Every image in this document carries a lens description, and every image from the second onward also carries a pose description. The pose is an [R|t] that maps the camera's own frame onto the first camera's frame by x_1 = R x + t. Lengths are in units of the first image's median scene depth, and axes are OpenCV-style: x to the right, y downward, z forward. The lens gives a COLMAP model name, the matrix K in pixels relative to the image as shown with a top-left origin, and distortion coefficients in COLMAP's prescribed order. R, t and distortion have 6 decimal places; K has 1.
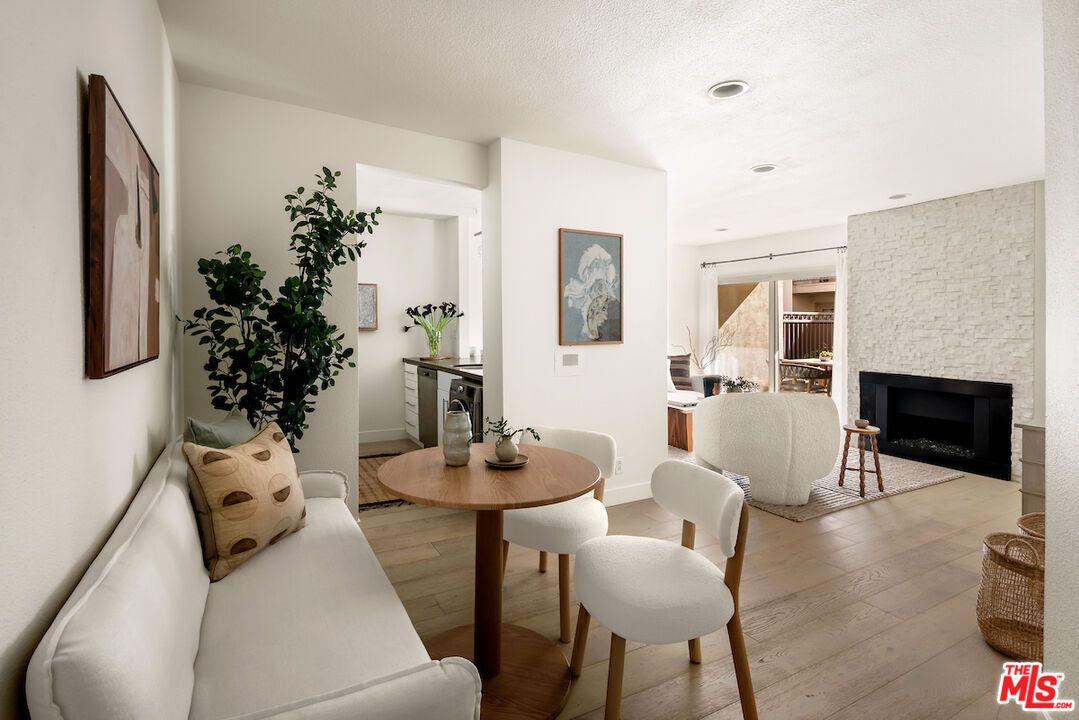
lens RADIAL K [[530.3, 0, 525.3], [0, 530.3, 355.5], [0, 0, 1]] dist [0.011238, -0.002514]
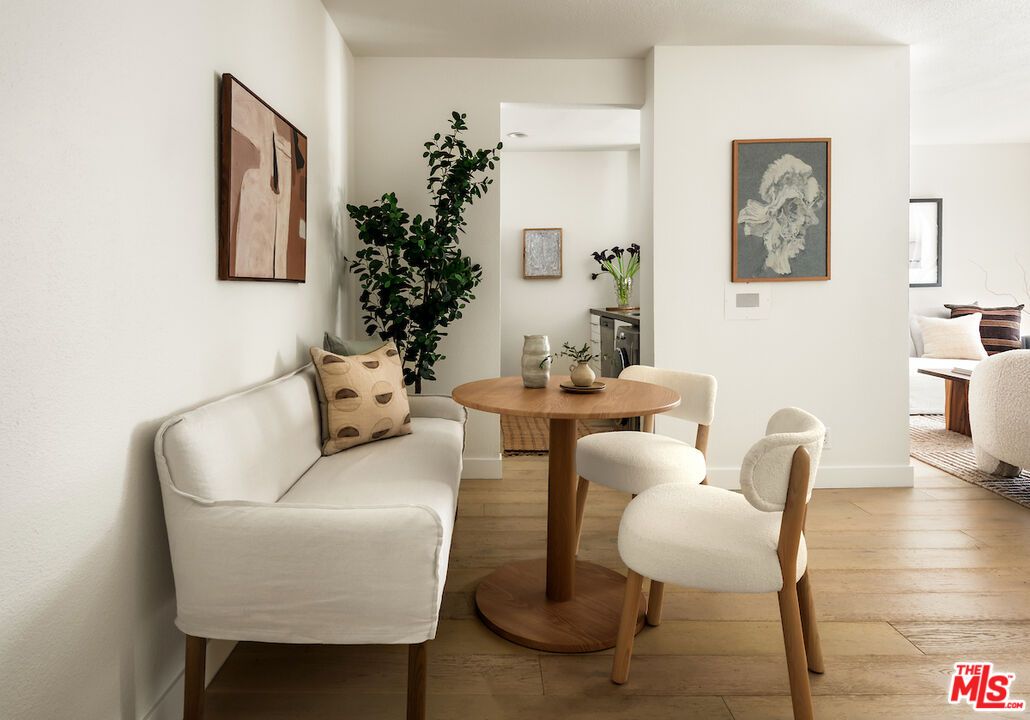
lens RADIAL K [[628.9, 0, 471.8], [0, 628.9, 323.1], [0, 0, 1]] dist [0.016905, -0.007189]
pose [[0.872078, 0.010481, -0.489254, 0.208610], [-0.009838, 0.999944, 0.003885, 0.048257], [0.489267, 0.001425, 0.872133, -0.060341]]
